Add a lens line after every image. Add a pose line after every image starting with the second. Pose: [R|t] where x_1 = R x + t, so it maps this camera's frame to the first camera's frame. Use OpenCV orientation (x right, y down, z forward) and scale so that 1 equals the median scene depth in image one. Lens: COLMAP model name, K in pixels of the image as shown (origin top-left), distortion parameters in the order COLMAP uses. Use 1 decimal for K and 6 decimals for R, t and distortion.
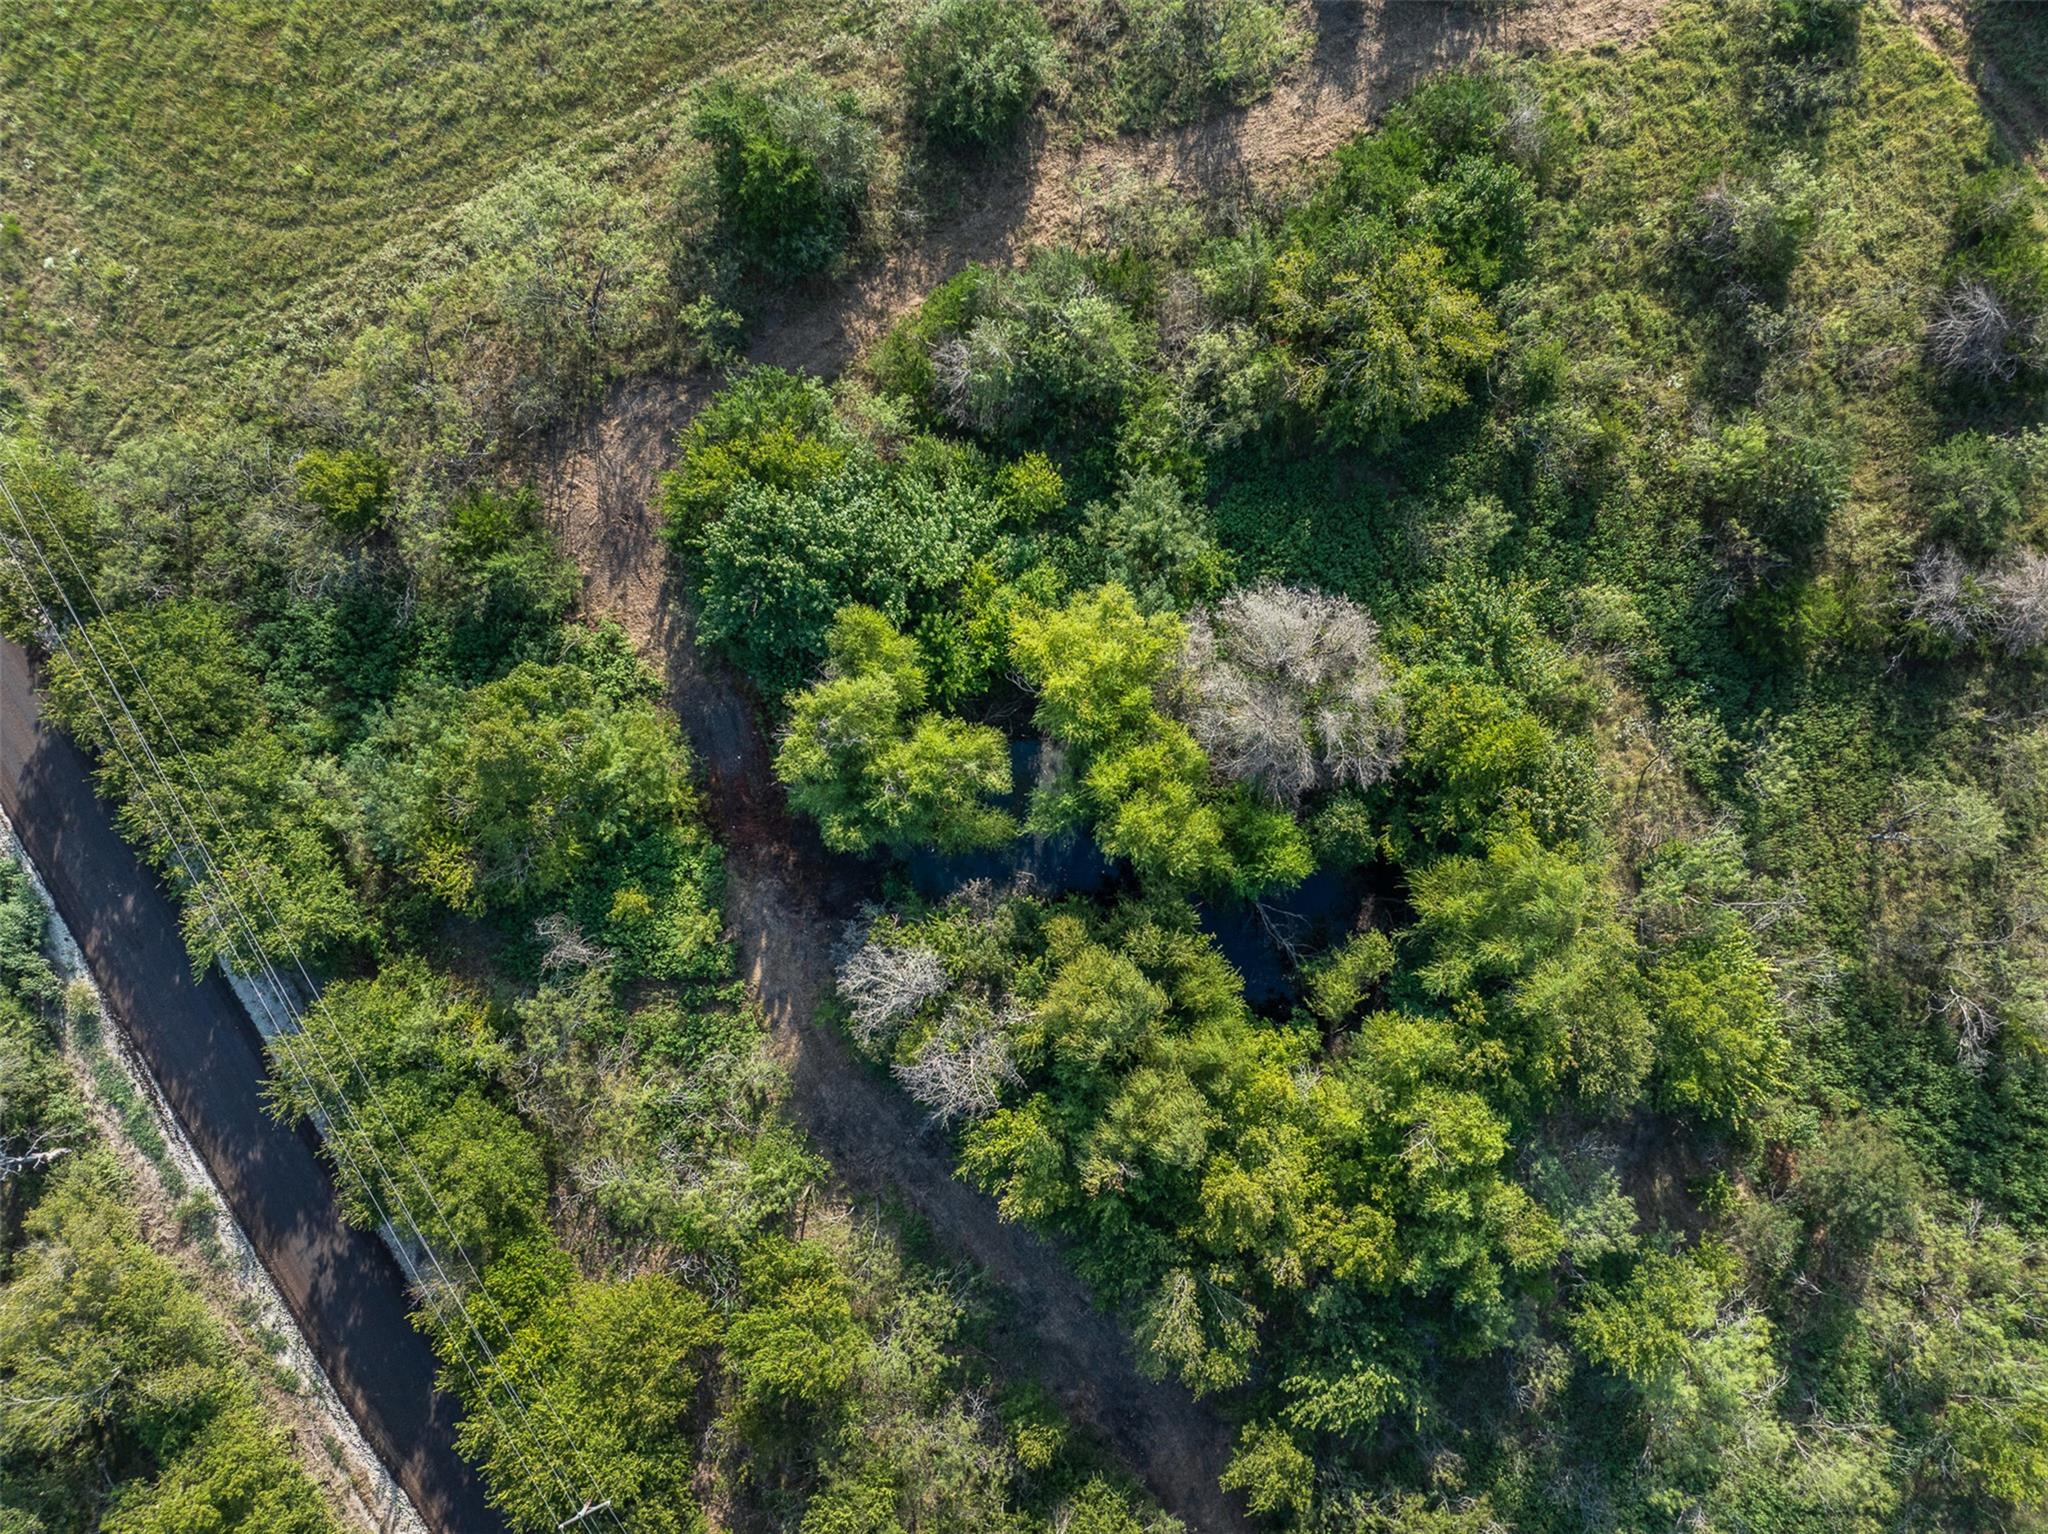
lens RADIAL K [[1436.1, 0, 1024.7], [0, 1436.1, 768.3], [0, 0, 1]] dist [-0.013162, -0.007014]
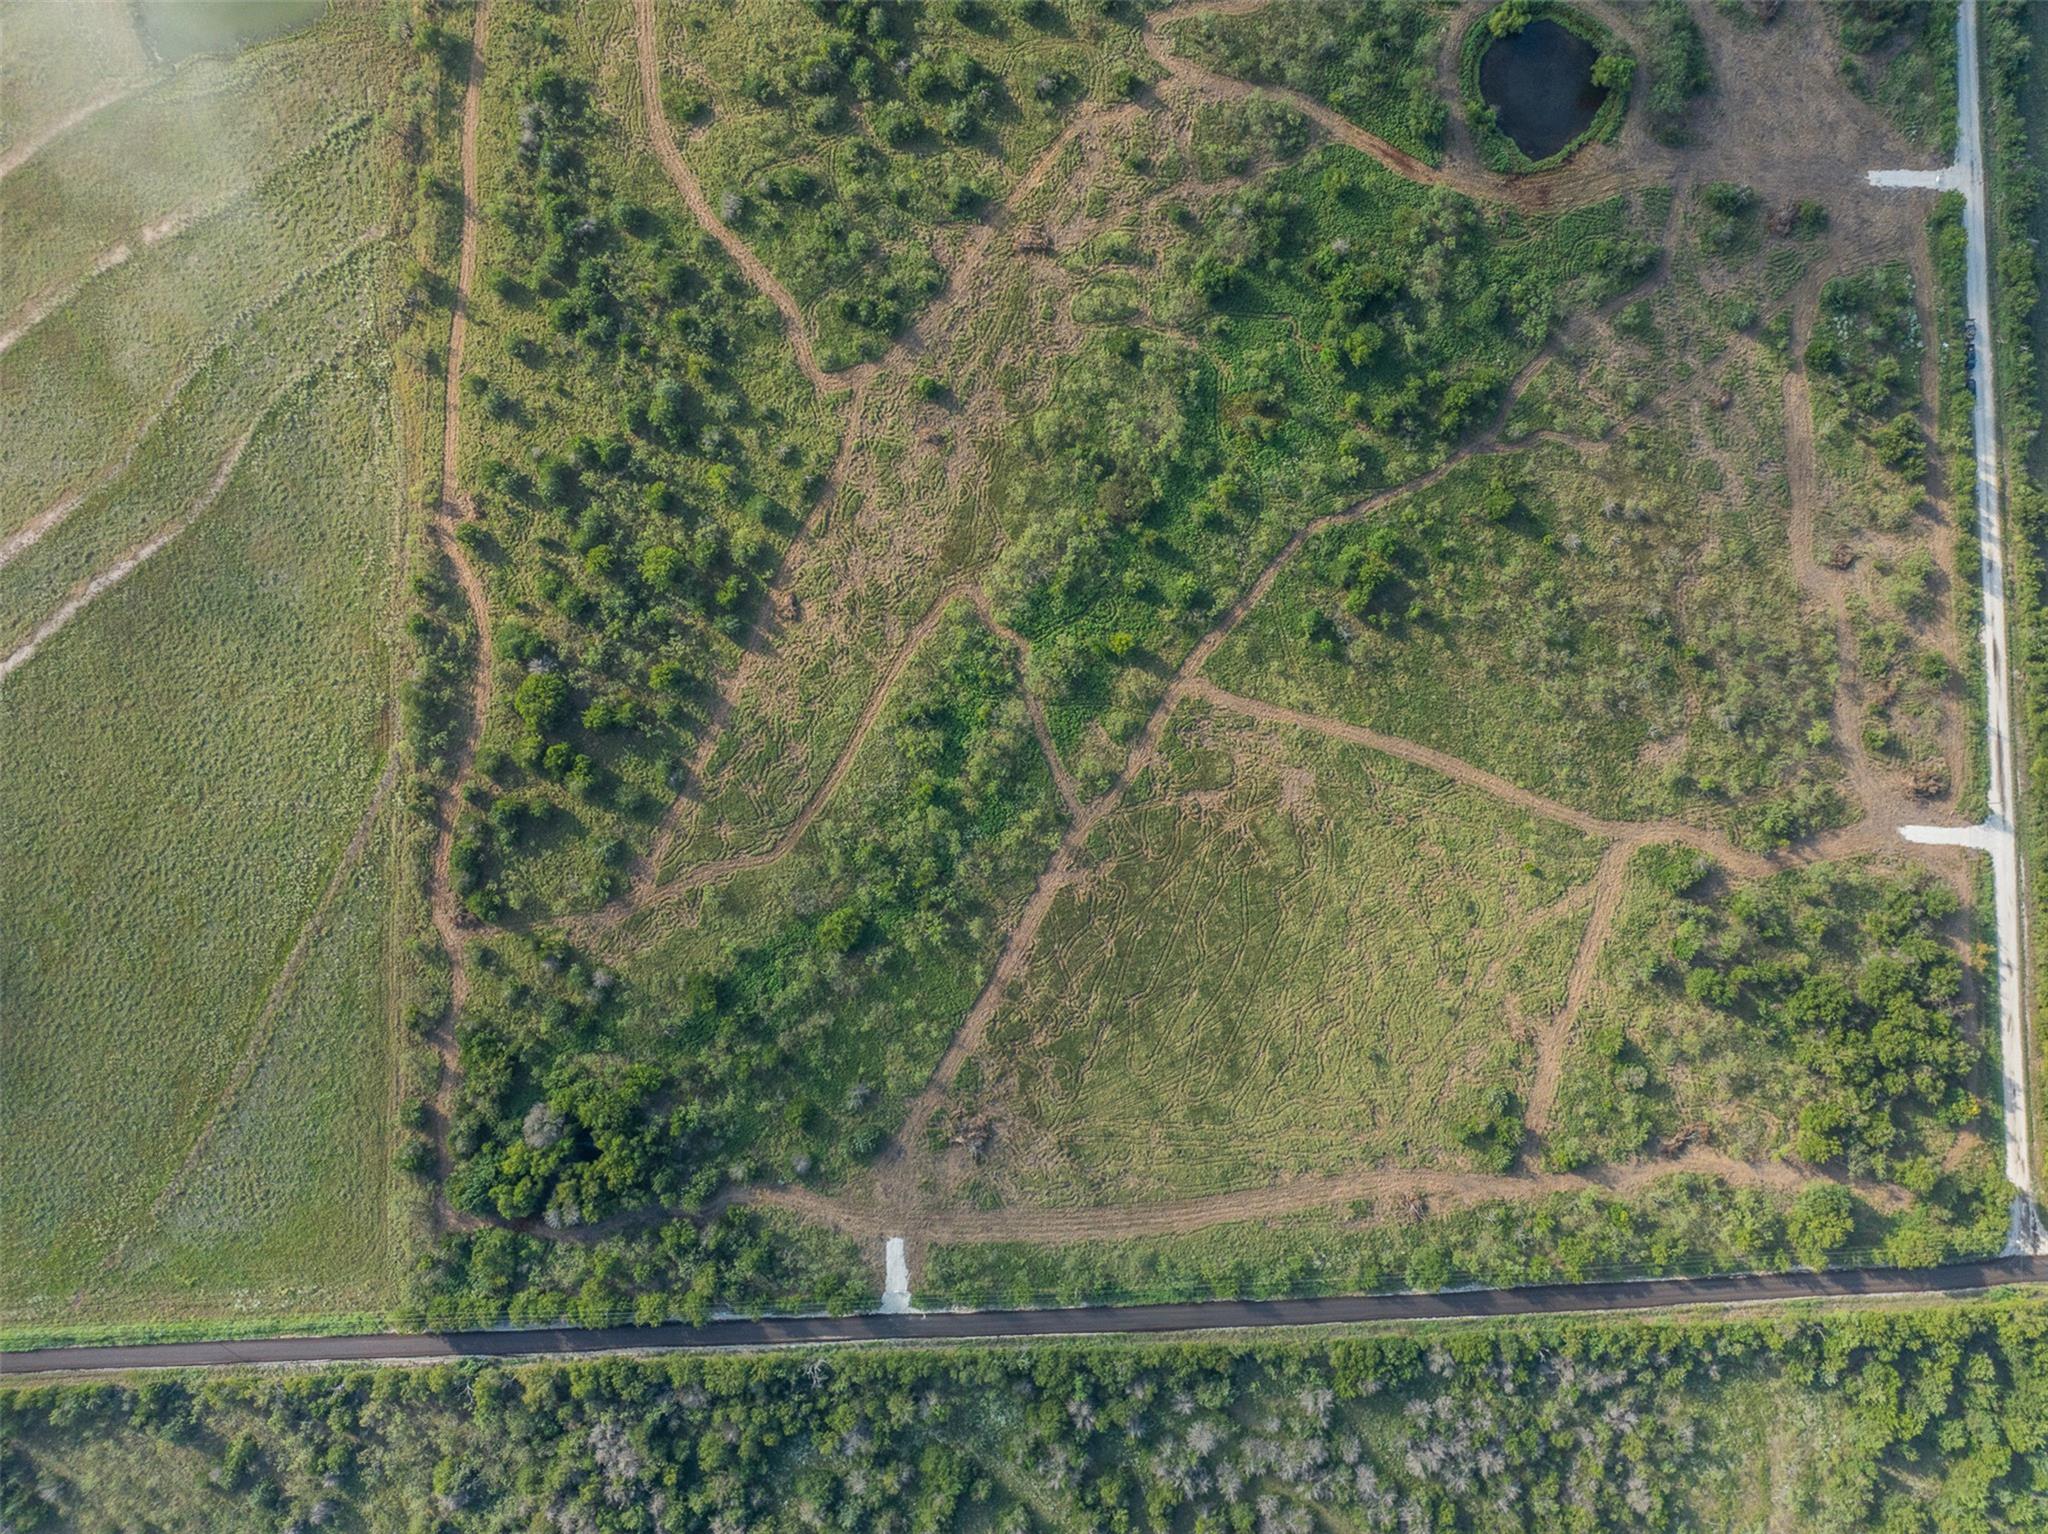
lens RADIAL K [[1436.1, 0, 1022.7], [0, 1436.1, 767.3], [0, 0, 1]] dist [-0.013162, -0.007014]
pose [[0.477890, -0.878400, -0.005924, 2.169086], [0.878331, 0.477927, -0.011002, 0.903967], [0.012496, 0.000054, 0.999922, -4.163833]]
